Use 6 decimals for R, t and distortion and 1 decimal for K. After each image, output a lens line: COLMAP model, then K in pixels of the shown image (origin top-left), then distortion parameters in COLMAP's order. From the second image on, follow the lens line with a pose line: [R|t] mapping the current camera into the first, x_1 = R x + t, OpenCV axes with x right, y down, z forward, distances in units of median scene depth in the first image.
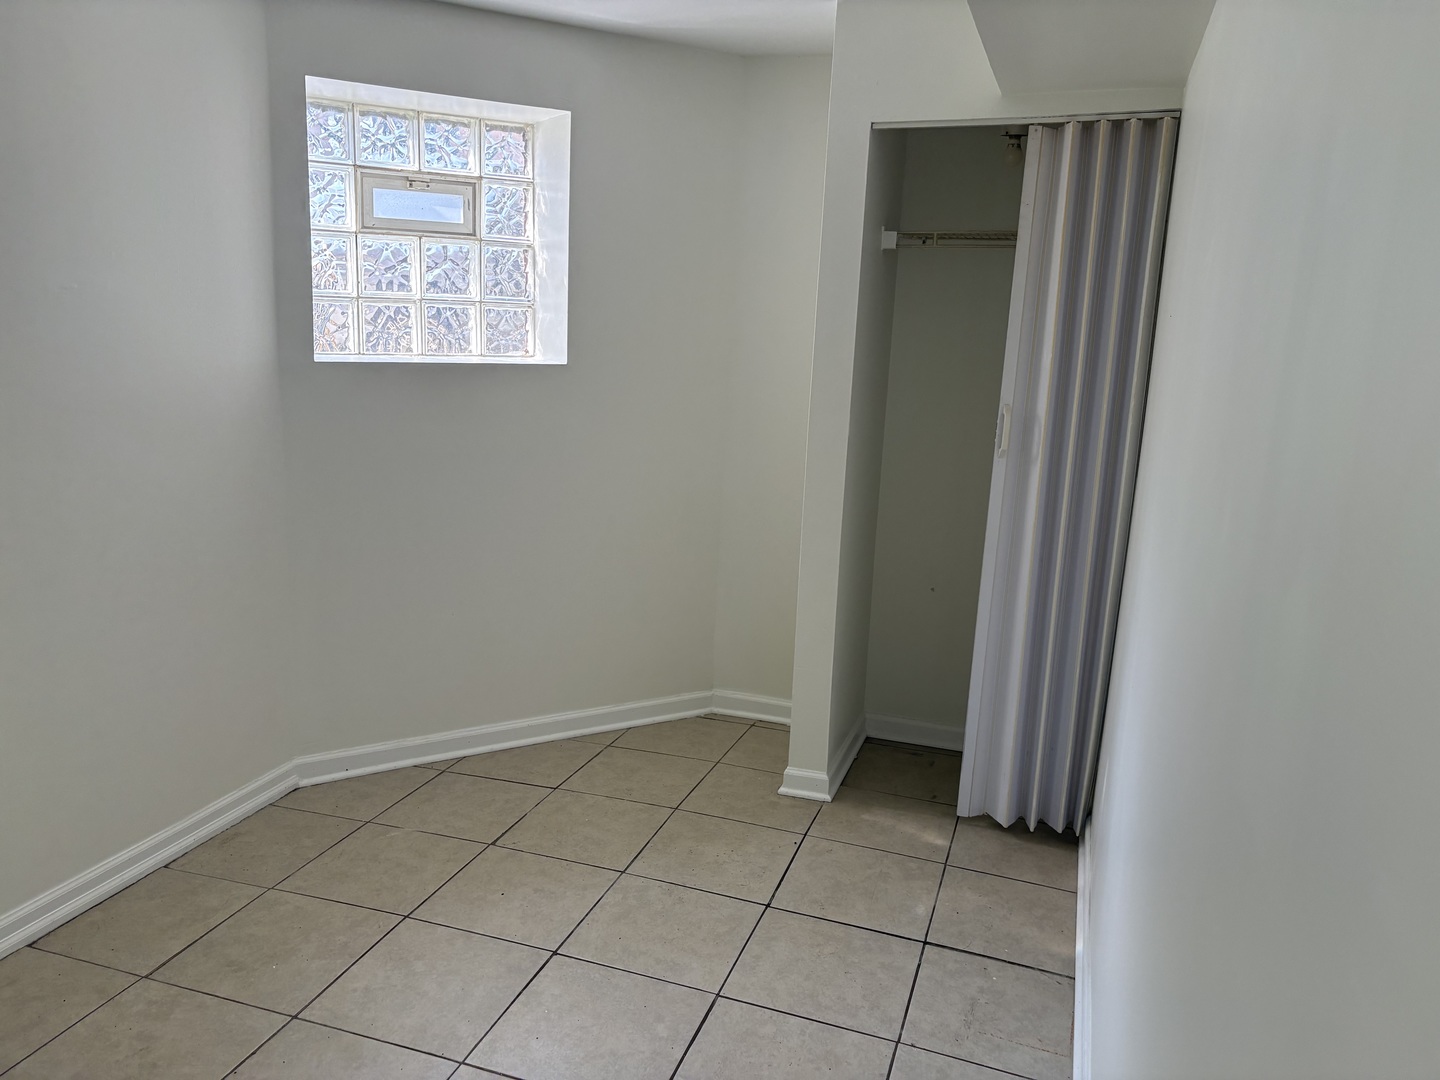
lens RADIAL K [[1099.4, 0, 719.0], [0, 1099.4, 548.2], [0, 0, 1]] dist [0.057682, -0.060080]
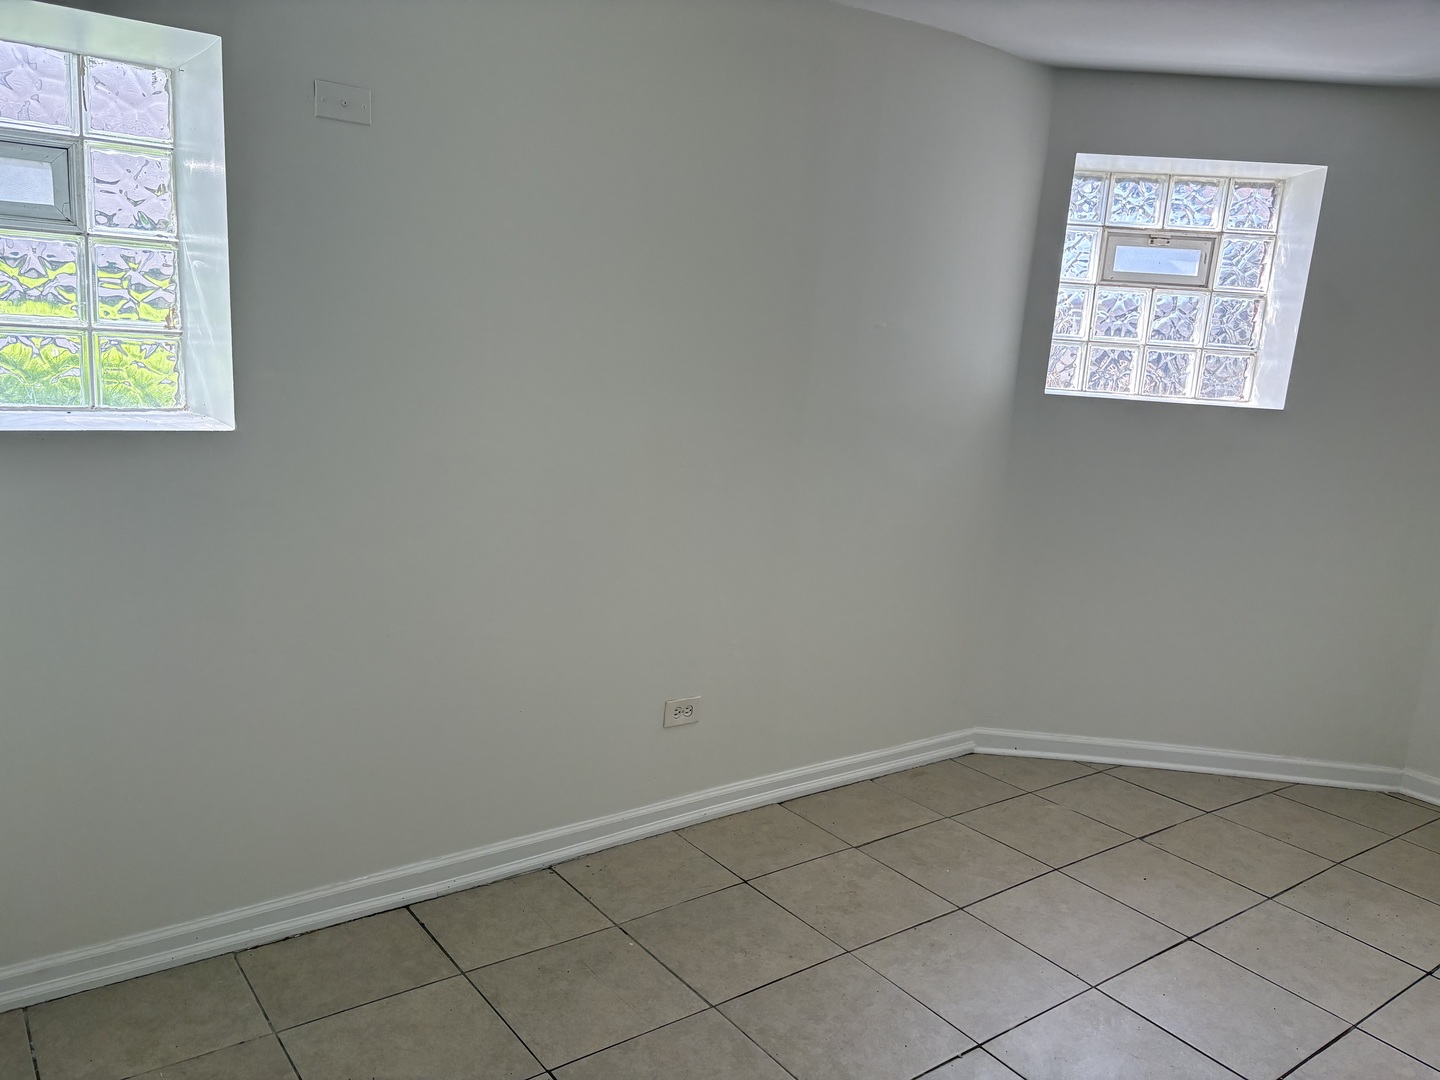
lens RADIAL K [[1099.4, 0, 731.1], [0, 1099.4, 542.7], [0, 0, 1]] dist [0.057682, -0.060080]
pose [[0.826448, 0.127333, -0.548425, 0.020541], [-0.155807, 0.987773, -0.005453, 0.042809], [0.541025, 0.089955, 0.836182, -0.133951]]
